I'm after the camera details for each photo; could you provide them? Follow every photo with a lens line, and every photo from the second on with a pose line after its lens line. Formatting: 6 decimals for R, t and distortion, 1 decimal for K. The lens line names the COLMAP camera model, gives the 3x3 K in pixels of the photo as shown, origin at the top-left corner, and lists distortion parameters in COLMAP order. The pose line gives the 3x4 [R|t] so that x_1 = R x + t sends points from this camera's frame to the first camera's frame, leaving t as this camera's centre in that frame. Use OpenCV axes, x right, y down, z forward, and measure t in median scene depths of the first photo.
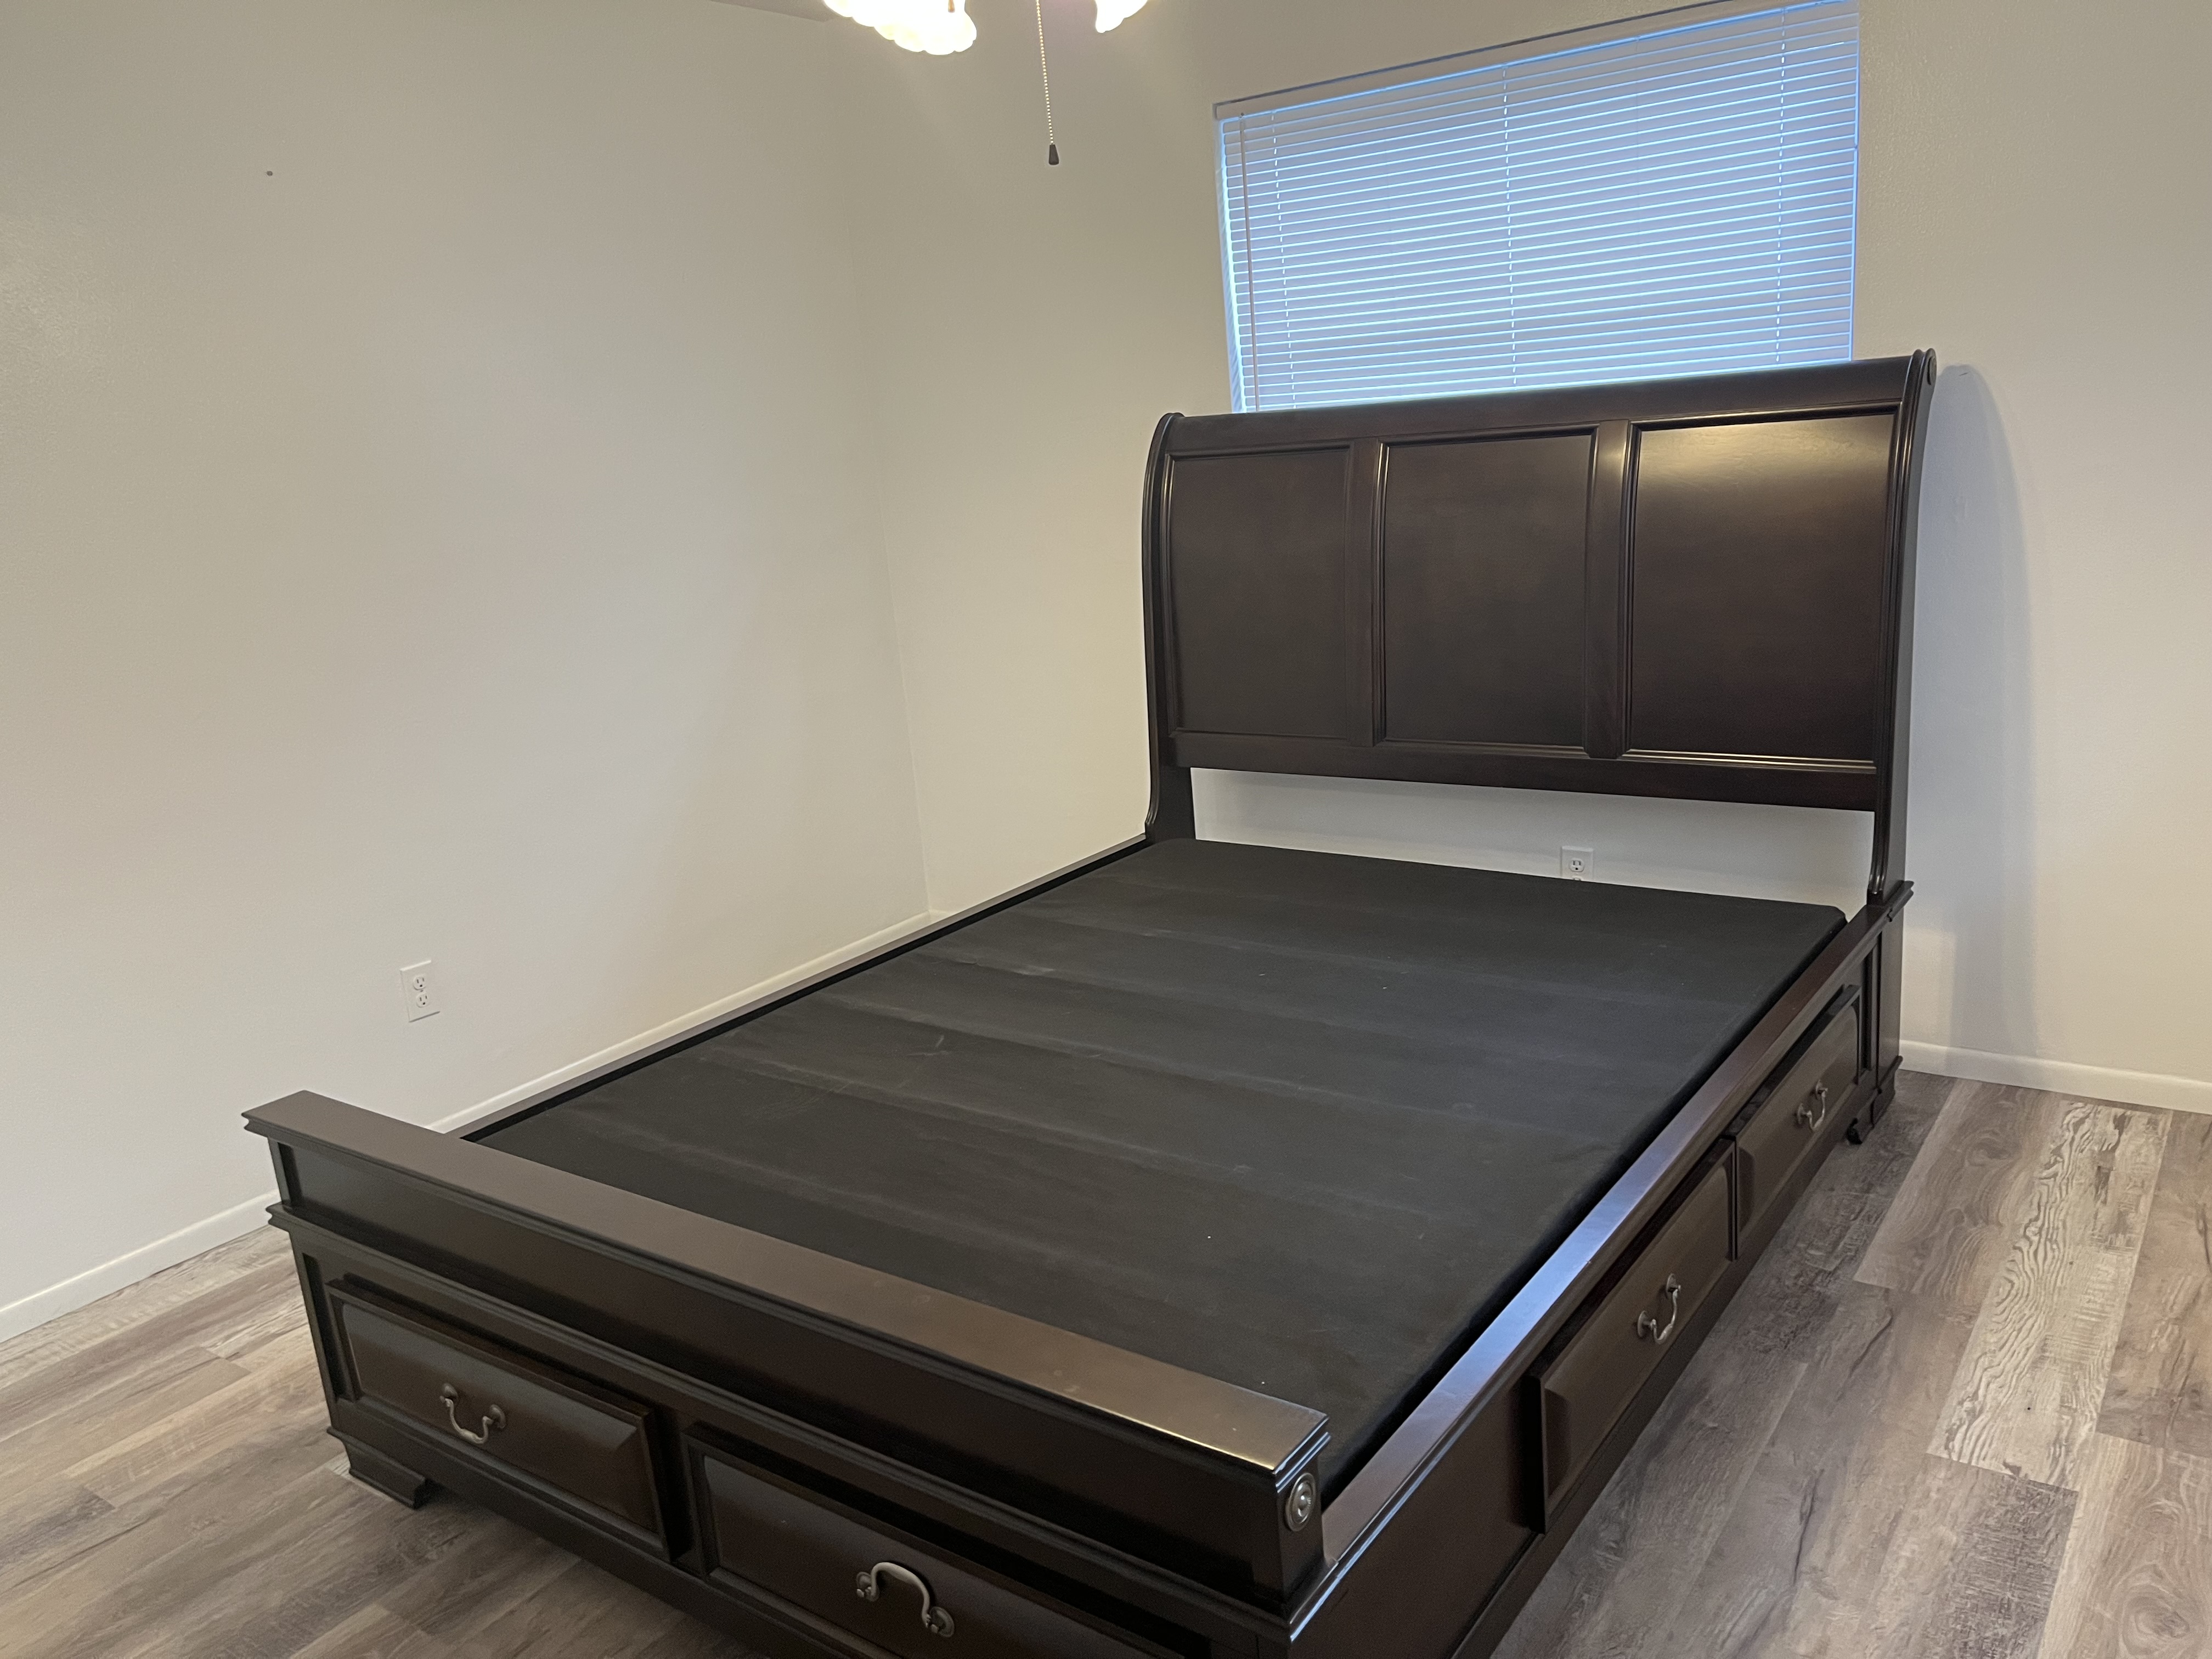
lens RADIAL K [[1679.0, 0, 1095.8], [0, 1679.0, 830.7], [0, 0, 1]] dist [0.046424, -0.092365]
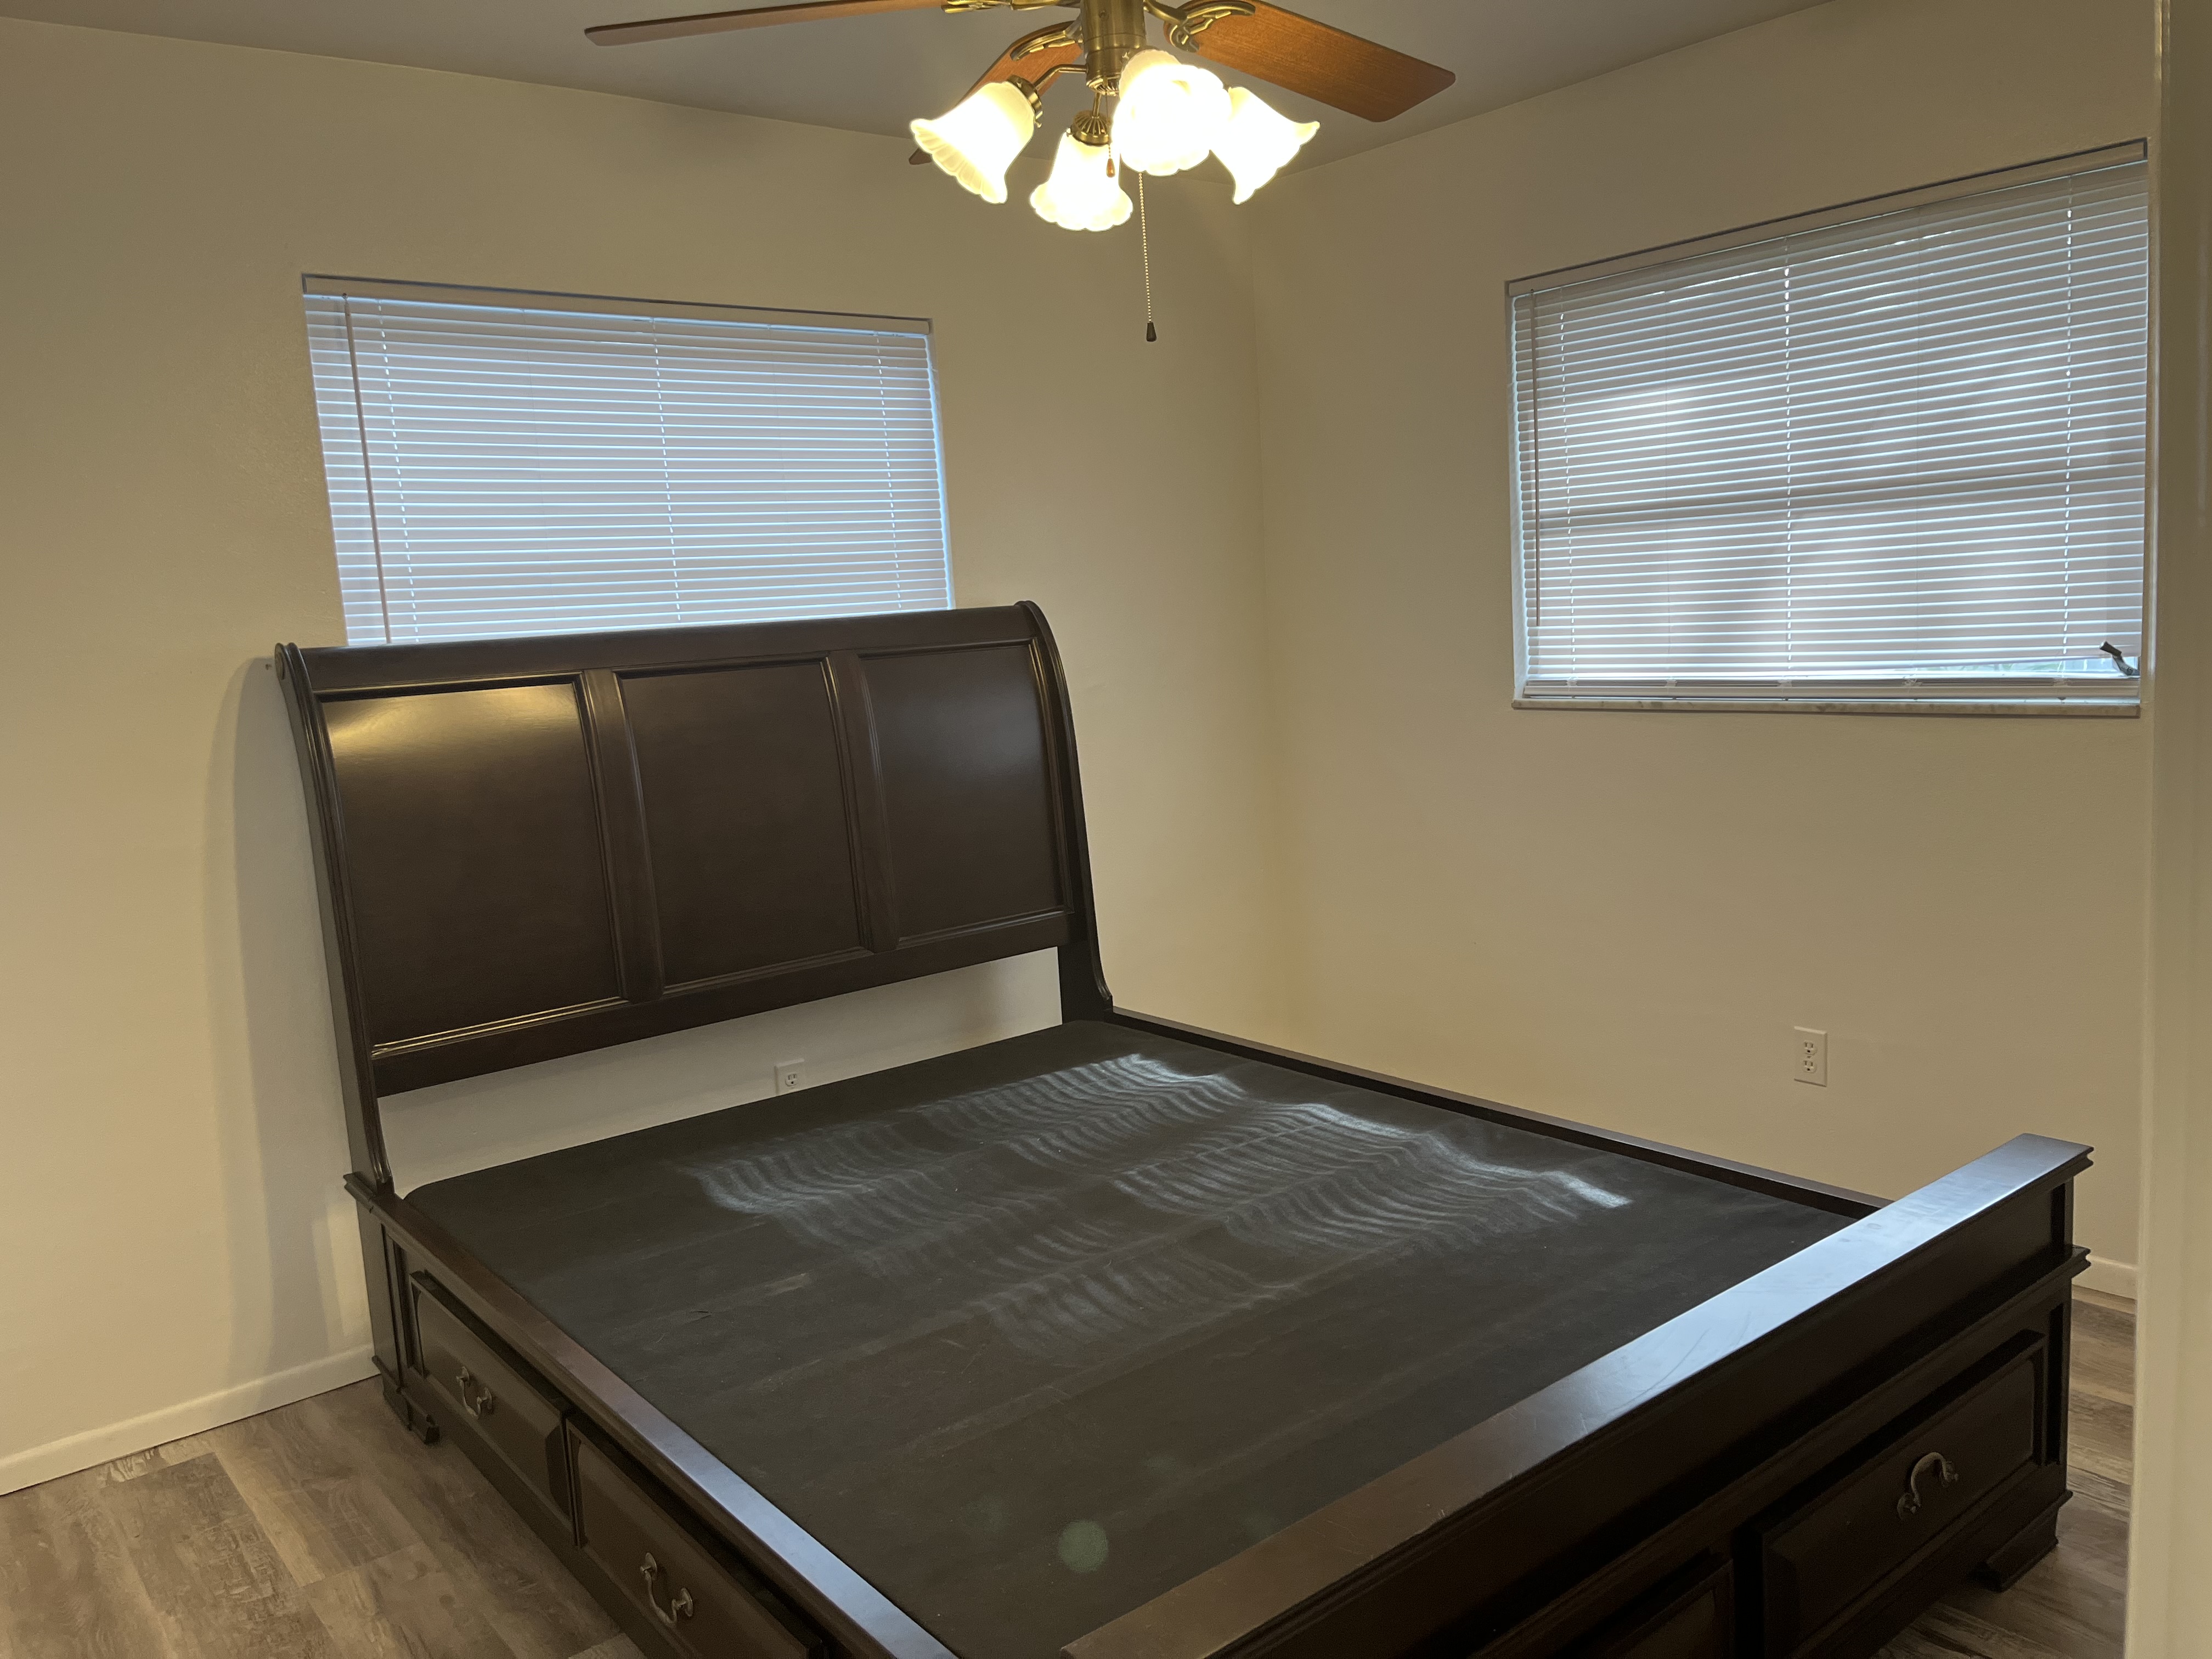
lens RADIAL K [[1679.0, 0, 1095.8], [0, 1679.0, 830.7], [0, 0, 1]] dist [0.046424, -0.092365]
pose [[0.270284, -0.067114, 0.960439, -0.655550], [0.269367, 0.963000, -0.008512, -0.068203], [-0.924331, 0.261011, 0.278362, 0.521143]]
